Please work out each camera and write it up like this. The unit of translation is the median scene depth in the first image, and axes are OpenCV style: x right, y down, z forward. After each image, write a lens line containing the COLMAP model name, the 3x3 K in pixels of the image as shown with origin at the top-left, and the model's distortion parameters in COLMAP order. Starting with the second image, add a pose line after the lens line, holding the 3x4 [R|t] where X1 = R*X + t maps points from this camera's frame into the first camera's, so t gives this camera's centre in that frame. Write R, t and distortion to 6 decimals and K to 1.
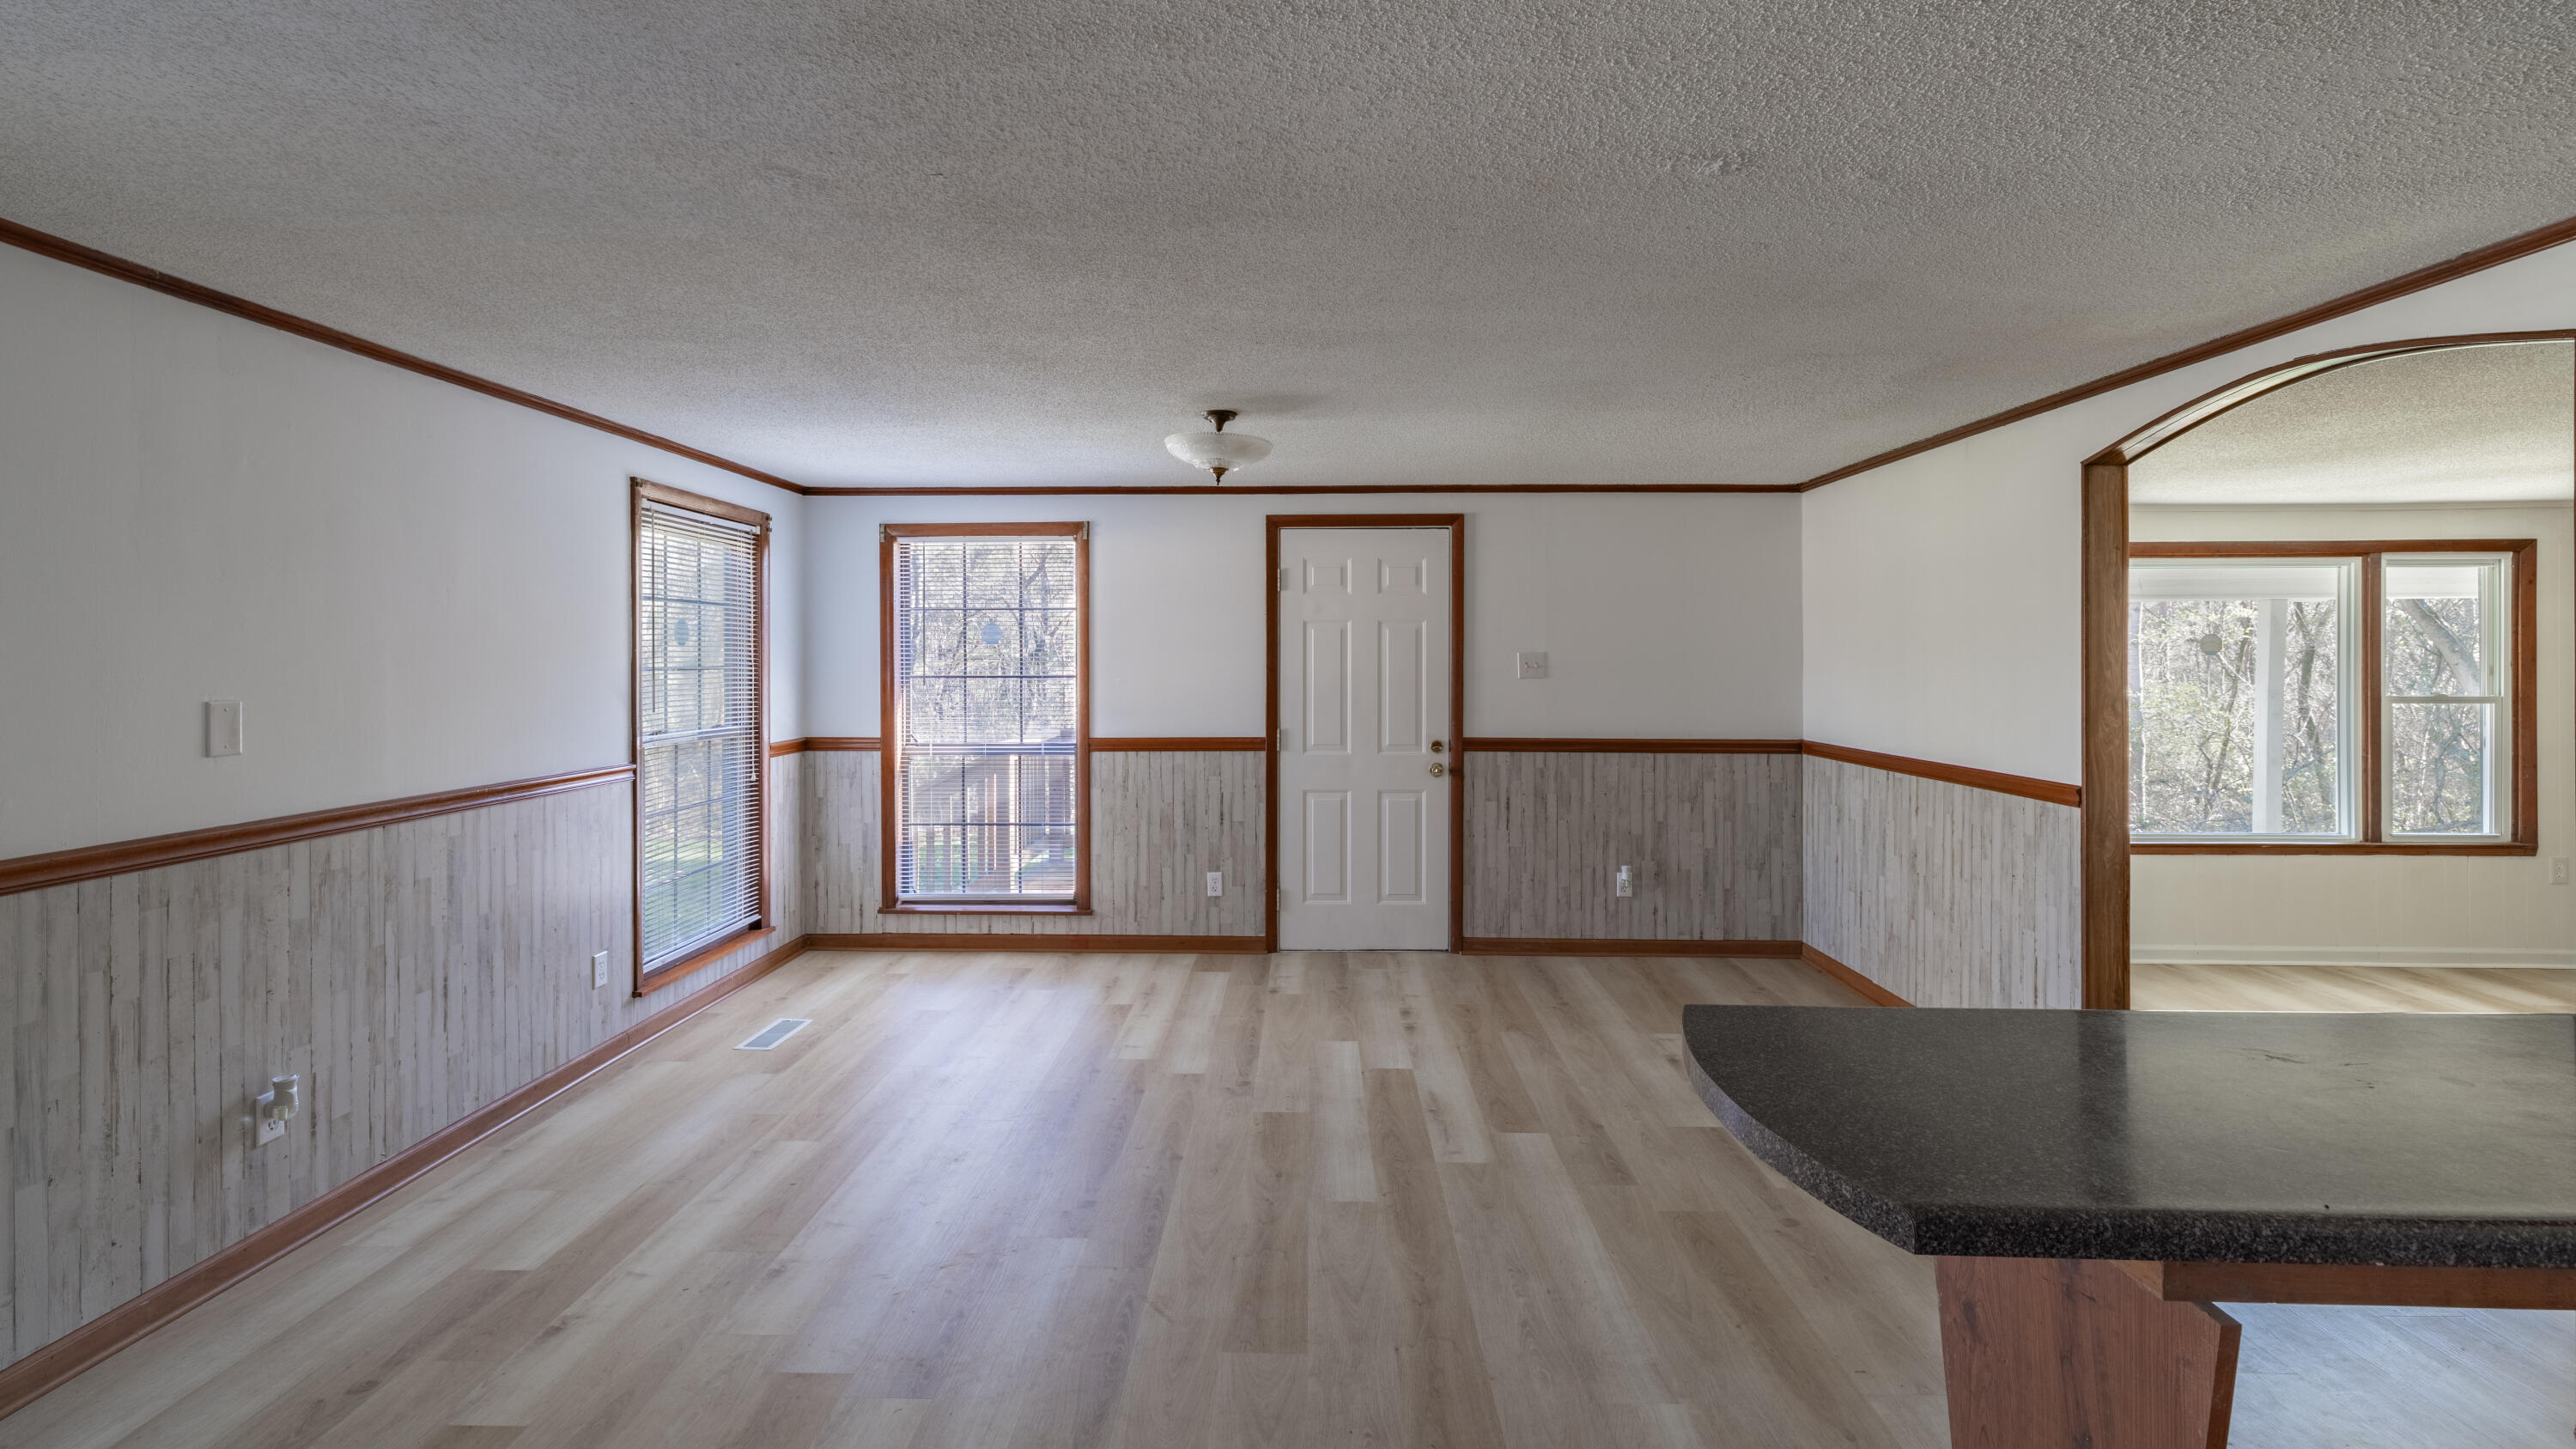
lens RADIAL K [[1101.1, 0, 1293.1], [0, 1101.1, 678.2], [0, 0, 1]] dist [-0.000951, 0.001328]
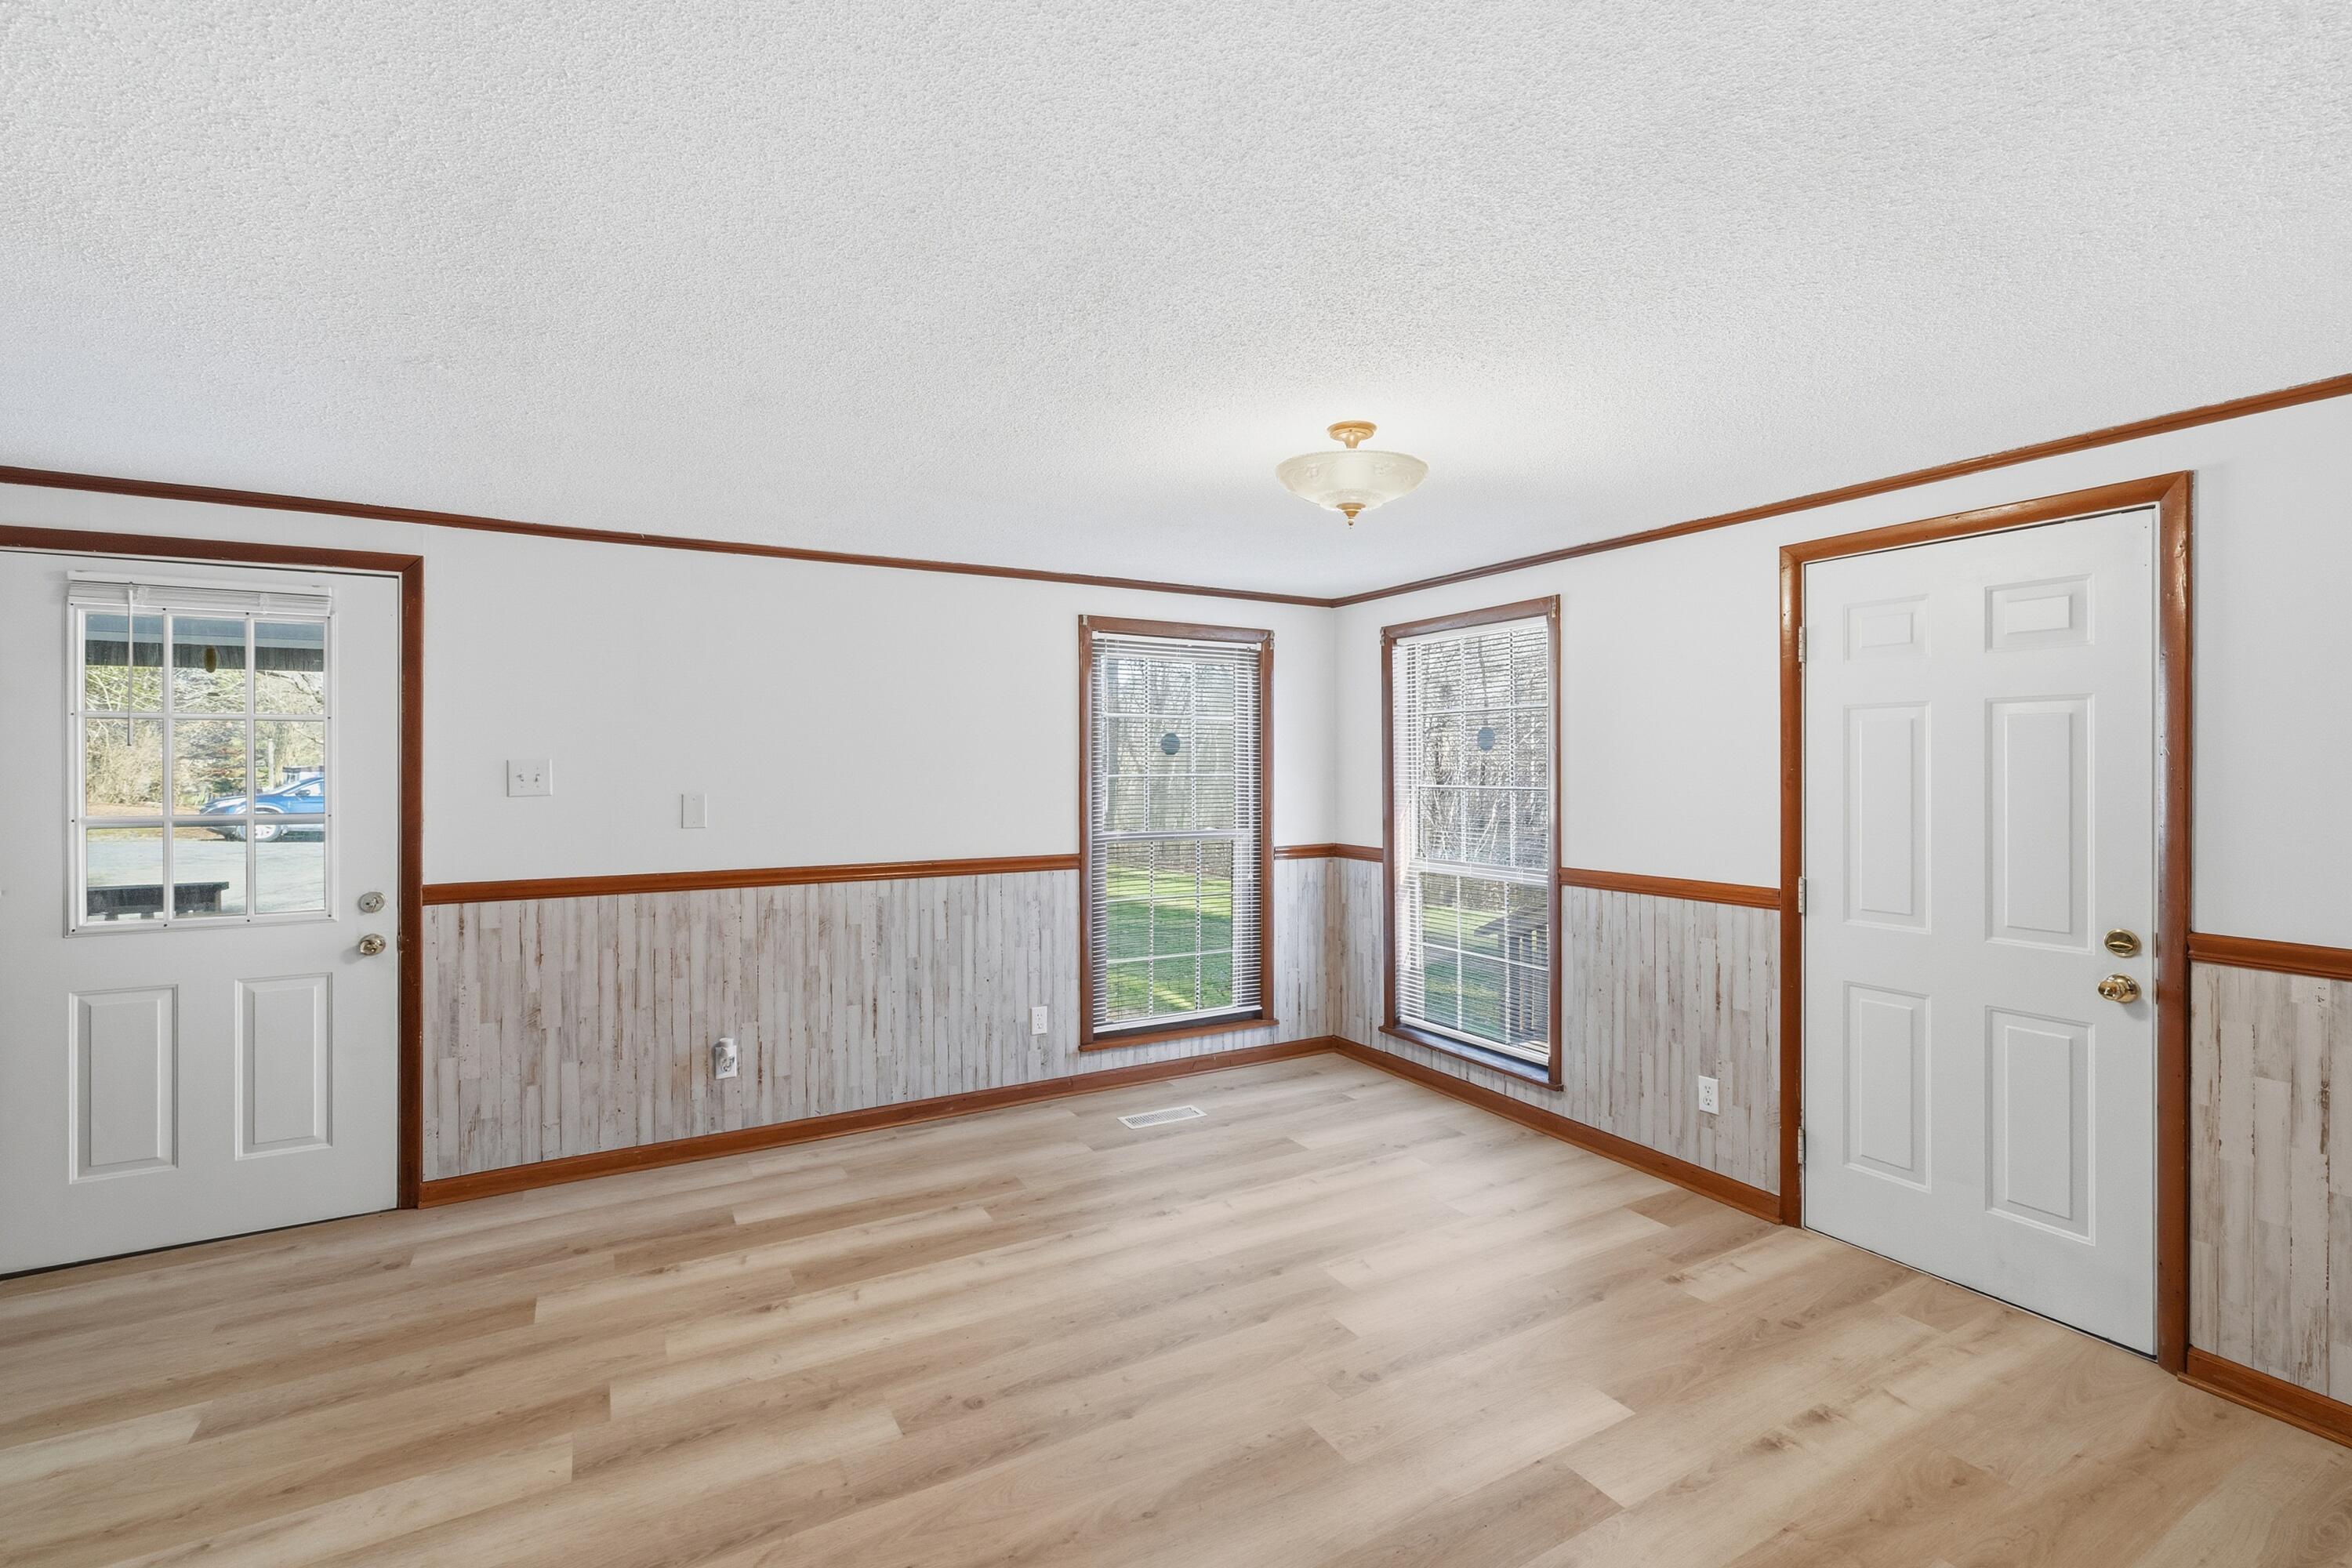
lens RADIAL K [[1037.3, 0, 1176.6], [0, 1037.3, 768.5], [0, 0, 1]] dist [-0.001764, 0.001061]
pose [[0.516606, 0.003520, -0.856216, 0.425371], [-0.015533, 0.999866, -0.005261, -0.011924], [0.856082, 0.016017, 0.516592, 0.513773]]
